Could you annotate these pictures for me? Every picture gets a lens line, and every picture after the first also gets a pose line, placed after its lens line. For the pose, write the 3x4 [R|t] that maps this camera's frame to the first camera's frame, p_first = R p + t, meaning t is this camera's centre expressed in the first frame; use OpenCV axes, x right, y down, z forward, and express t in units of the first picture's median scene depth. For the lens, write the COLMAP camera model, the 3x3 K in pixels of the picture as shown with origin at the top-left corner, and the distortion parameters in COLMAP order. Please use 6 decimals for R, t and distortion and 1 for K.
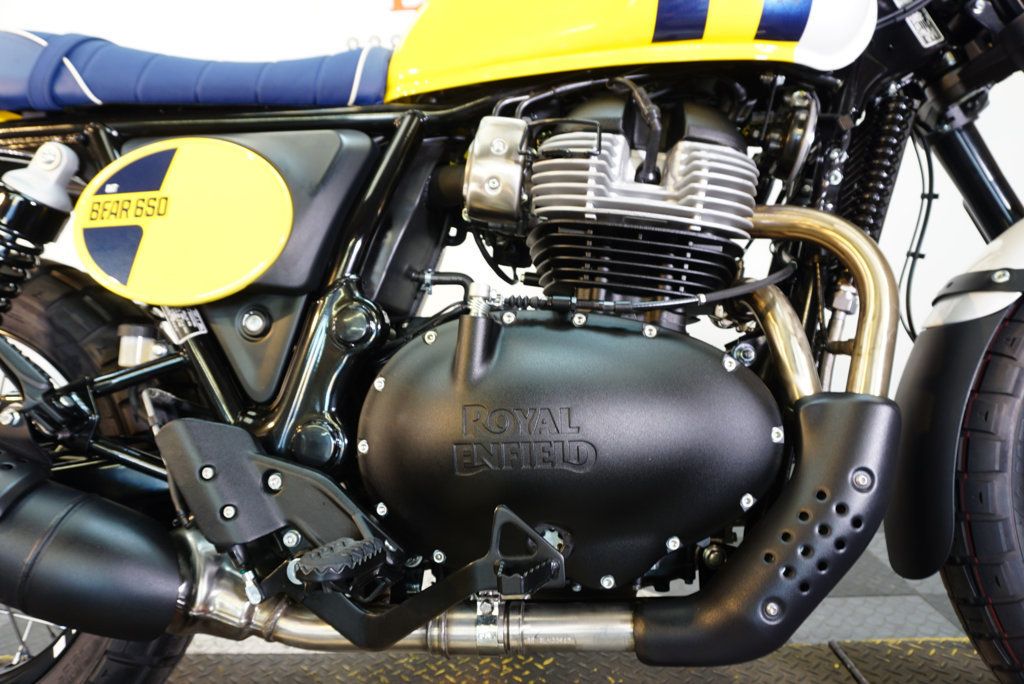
lens RADIAL K [[683.1, 0, 508.7], [0, 683.1, 343.0], [0, 0, 1]] dist [-0.036163, 0.017315]
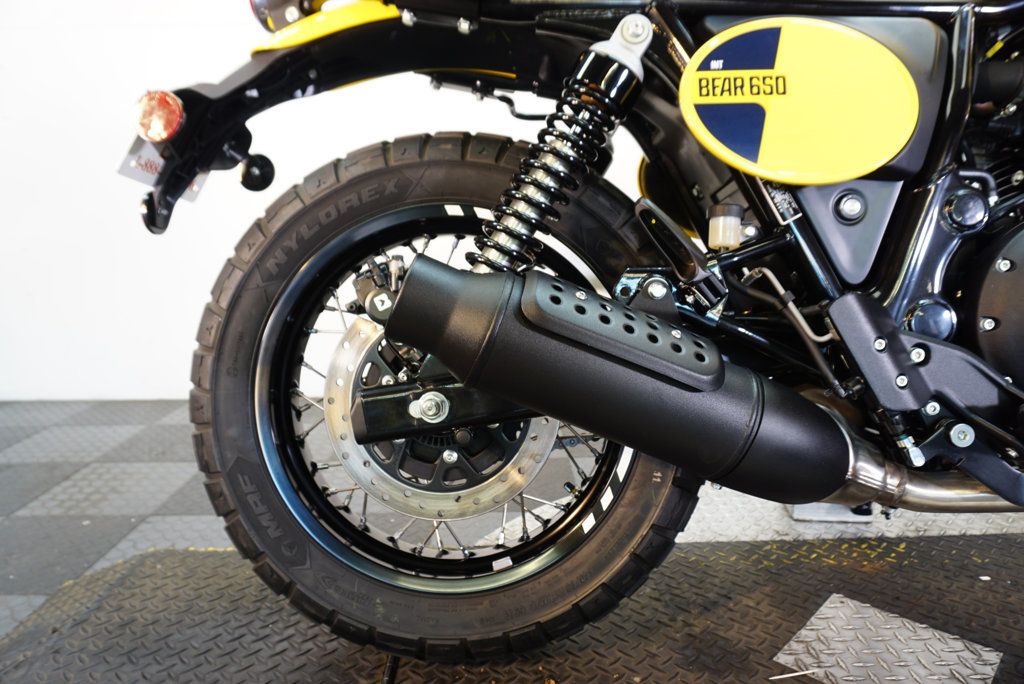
lens RADIAL K [[688.4, 0, 507.2], [0, 688.4, 338.9], [0, 0, 1]] dist [-0.047898, 0.024263]
pose [[0.995371, 0.001892, 0.096090, -0.993602], [-0.008511, 0.997614, 0.068513, 0.102964], [-0.095731, -0.069014, 0.993012, 0.025270]]
